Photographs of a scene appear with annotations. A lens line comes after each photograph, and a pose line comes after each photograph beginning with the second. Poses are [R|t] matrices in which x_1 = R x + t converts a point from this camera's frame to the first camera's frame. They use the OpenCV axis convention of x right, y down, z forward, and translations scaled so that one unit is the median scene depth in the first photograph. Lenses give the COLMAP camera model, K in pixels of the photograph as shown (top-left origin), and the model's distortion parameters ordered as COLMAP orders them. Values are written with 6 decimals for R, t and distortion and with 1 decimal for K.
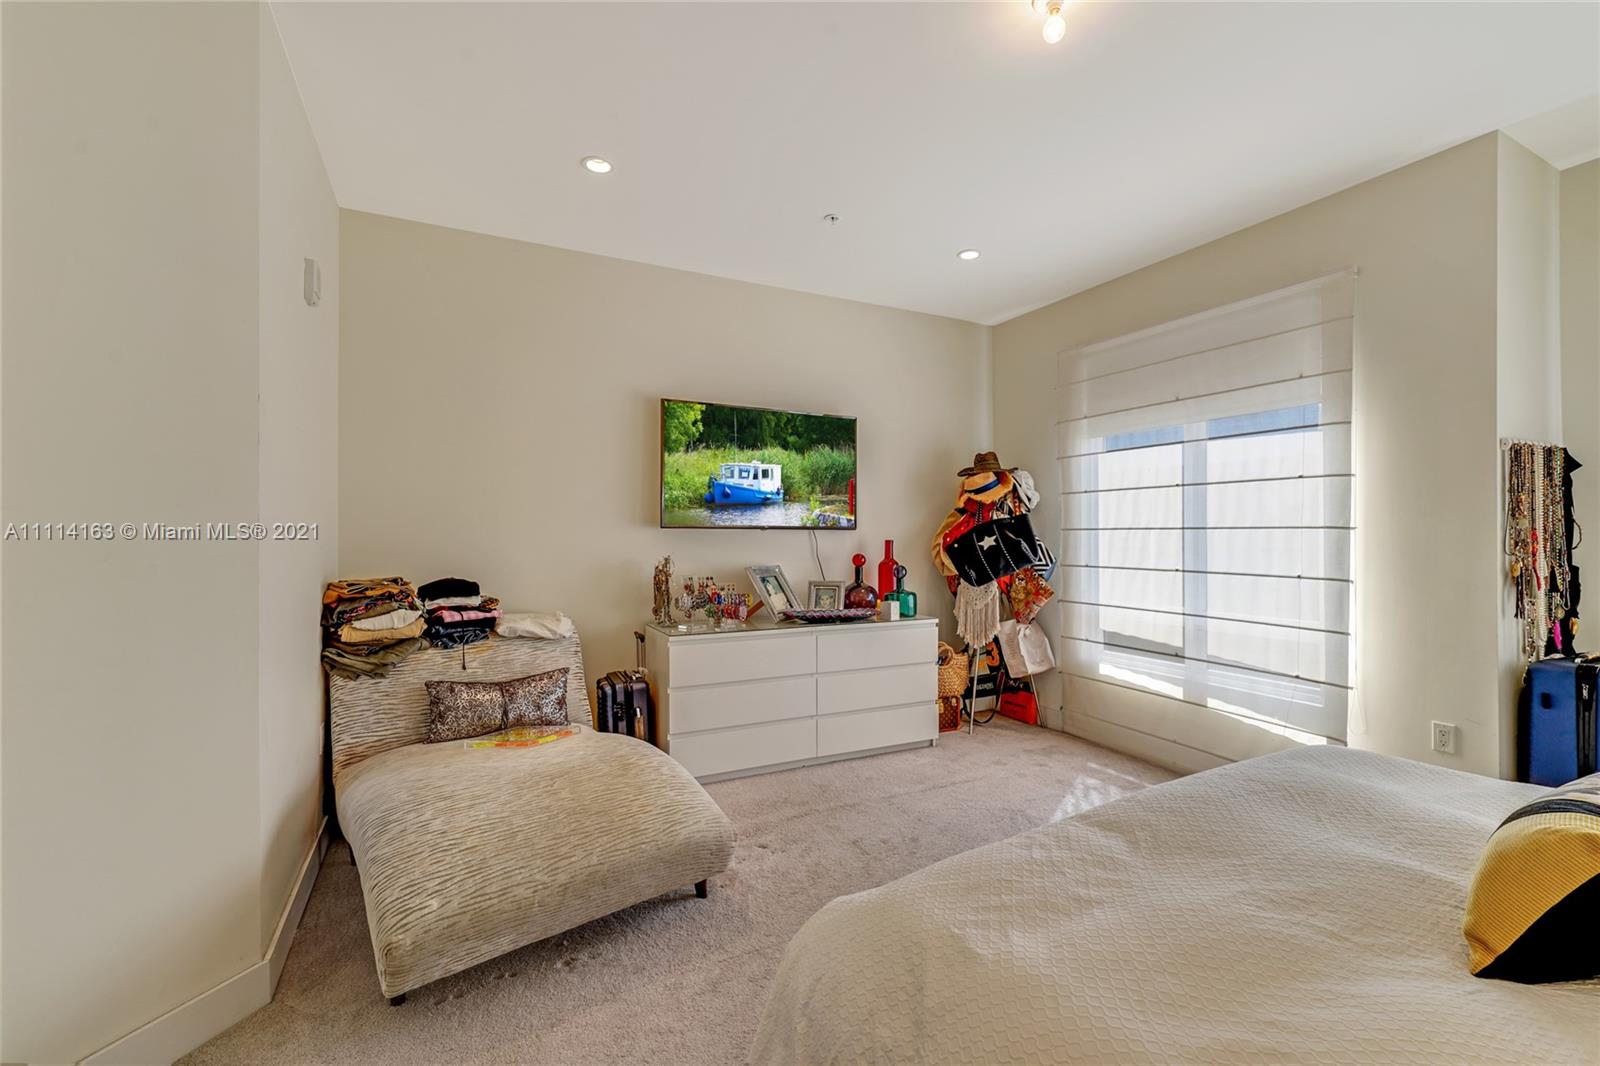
lens RADIAL K [[683.0, 0, 791.3], [0, 683.0, 534.8], [0, 0, 1]] dist [0.007144, -0.002128]
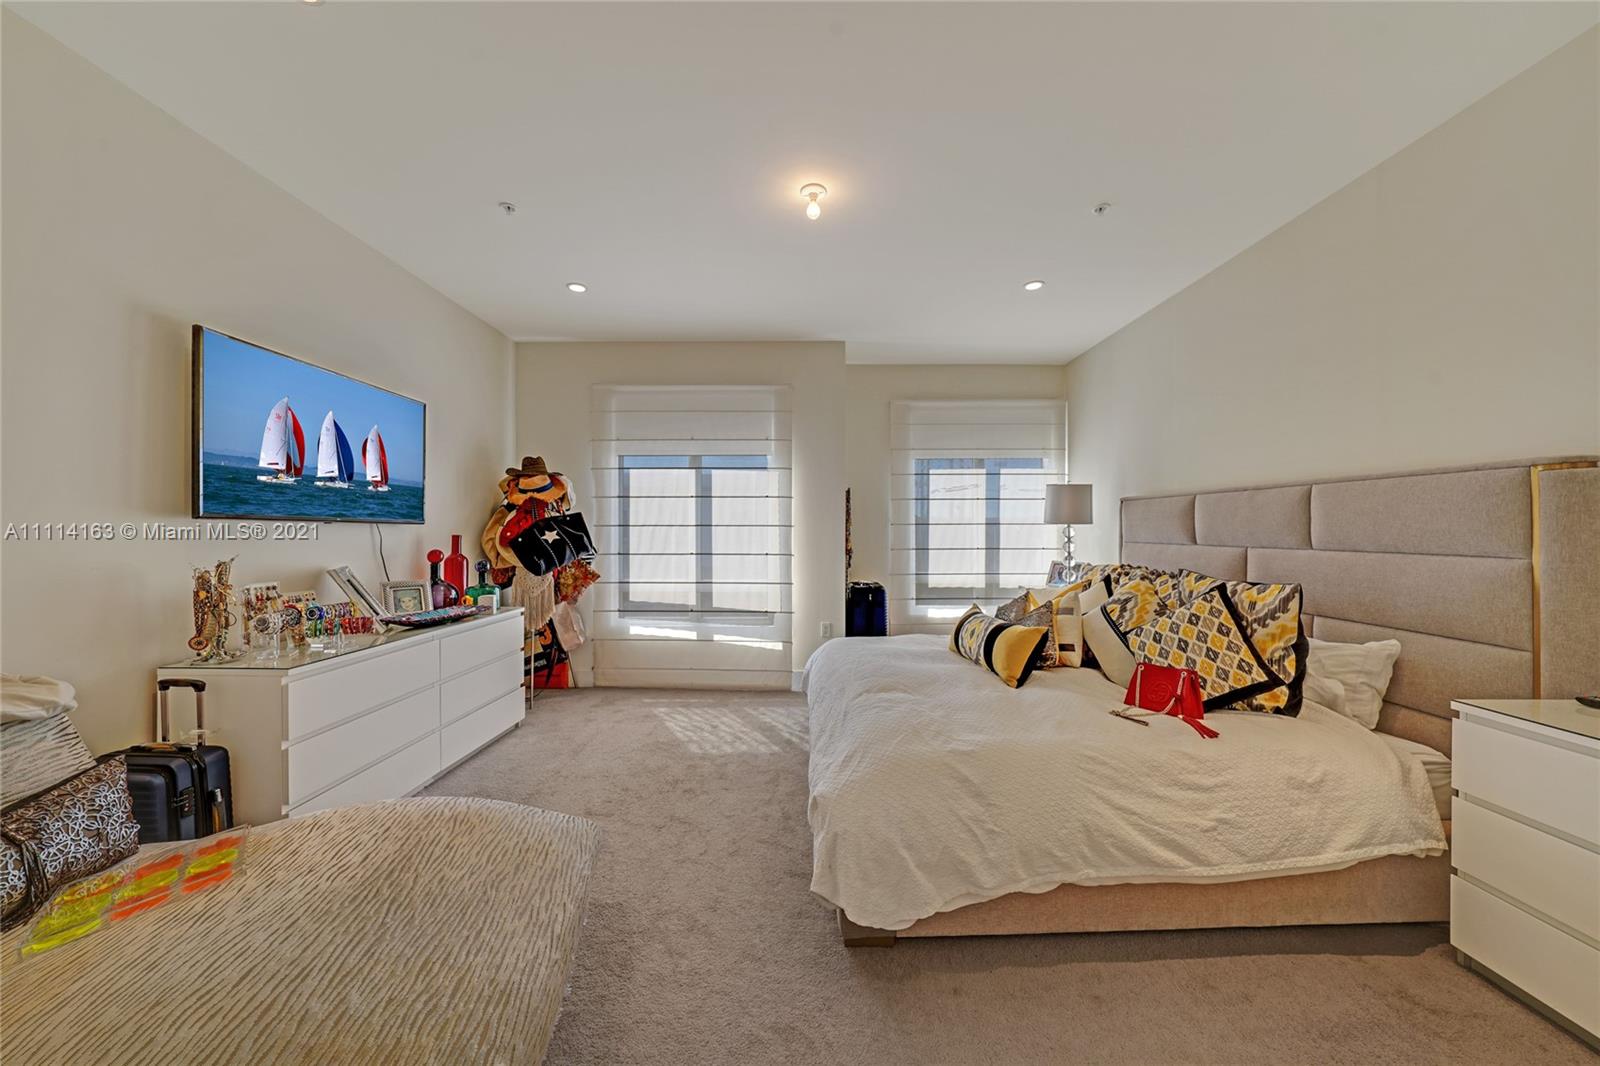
lens RADIAL K [[571.8, 0, 798.7], [0, 571.8, 529.8], [0, 0, 1]] dist [-0.006905, 0.001023]
pose [[0.442140, 0.002091, 0.896944, -0.397086], [-0.000133, 0.999997, -0.002266, 0.002113], [-0.896946, 0.000883, 0.442139, 0.211482]]
